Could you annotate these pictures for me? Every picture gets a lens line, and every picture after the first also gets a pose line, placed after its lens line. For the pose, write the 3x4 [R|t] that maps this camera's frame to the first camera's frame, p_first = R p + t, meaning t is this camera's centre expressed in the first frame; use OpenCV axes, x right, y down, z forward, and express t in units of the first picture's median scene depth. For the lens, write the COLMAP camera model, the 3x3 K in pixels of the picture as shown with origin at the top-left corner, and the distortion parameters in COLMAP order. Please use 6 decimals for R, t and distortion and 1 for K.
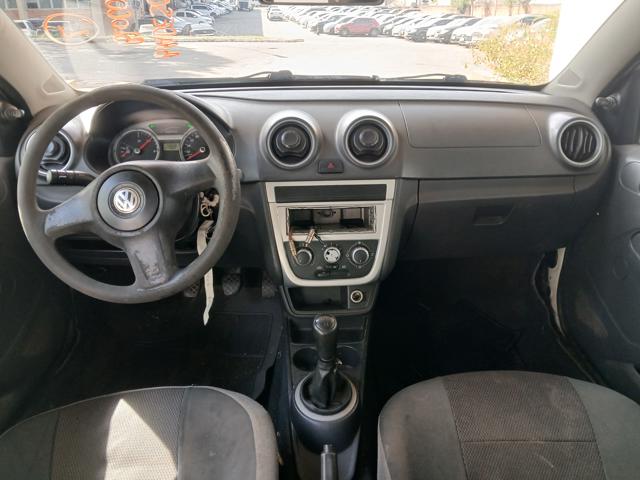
lens RADIAL K [[484.0, 0, 320.0], [0, 484.0, 240.0], [0, 0, 1]] dist [-0.001197, -0.003877]
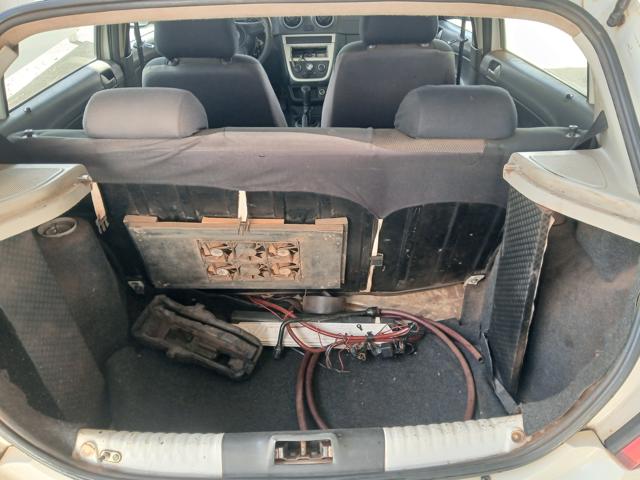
lens RADIAL K [[495.9, 0, 312.3], [0, 495.9, 243.3], [0, 0, 1]] dist [-0.031997, -0.004999]
pose [[0.999346, -0.005759, -0.035697, 0.115739], [0.010232, 0.991926, 0.126407, 0.568333], [0.034680, -0.126689, 0.991336, -1.488088]]
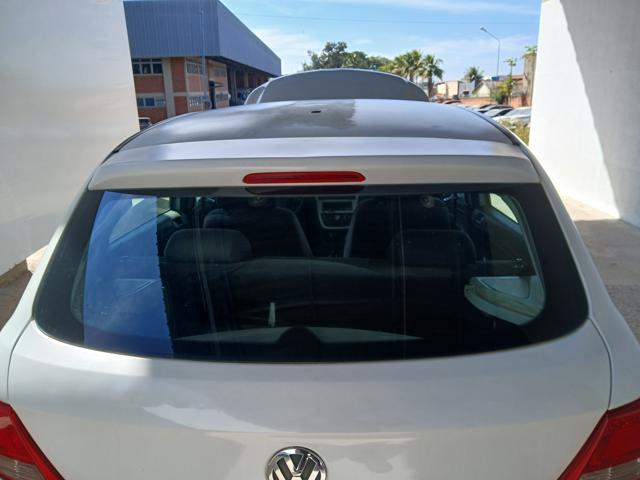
lens RADIAL K [[494.4, 0, 320.0], [0, 494.4, 240.0], [0, 0, 1]] dist [0.000230, -0.075750]
pose [[0.995185, -0.003591, -0.097946, 0.205393], [-0.013321, 0.985100, -0.171467, 0.652987], [0.097103, 0.171946, 0.980309, -1.849183]]
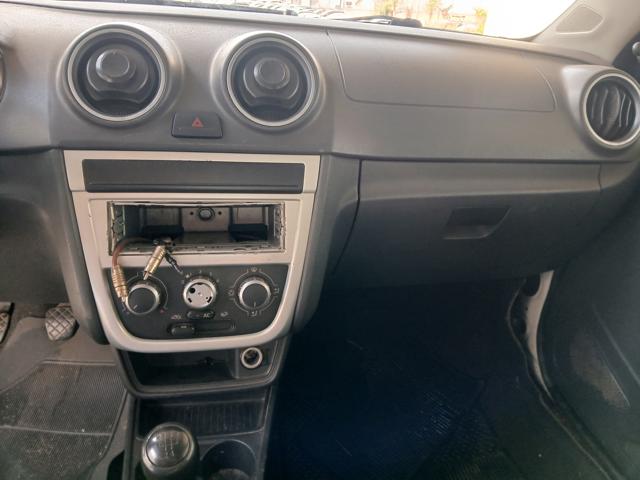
lens RADIAL K [[488.2, 0, 304.2], [0, 488.2, 236.9], [0, 0, 1]] dist [0.002120, 0.000587]
pose [[0.991374, 0.015936, 0.130091, 0.064311], [-0.015042, 0.999856, -0.007851, -0.027334], [-0.130198, 0.005827, 0.991471, 0.434820]]
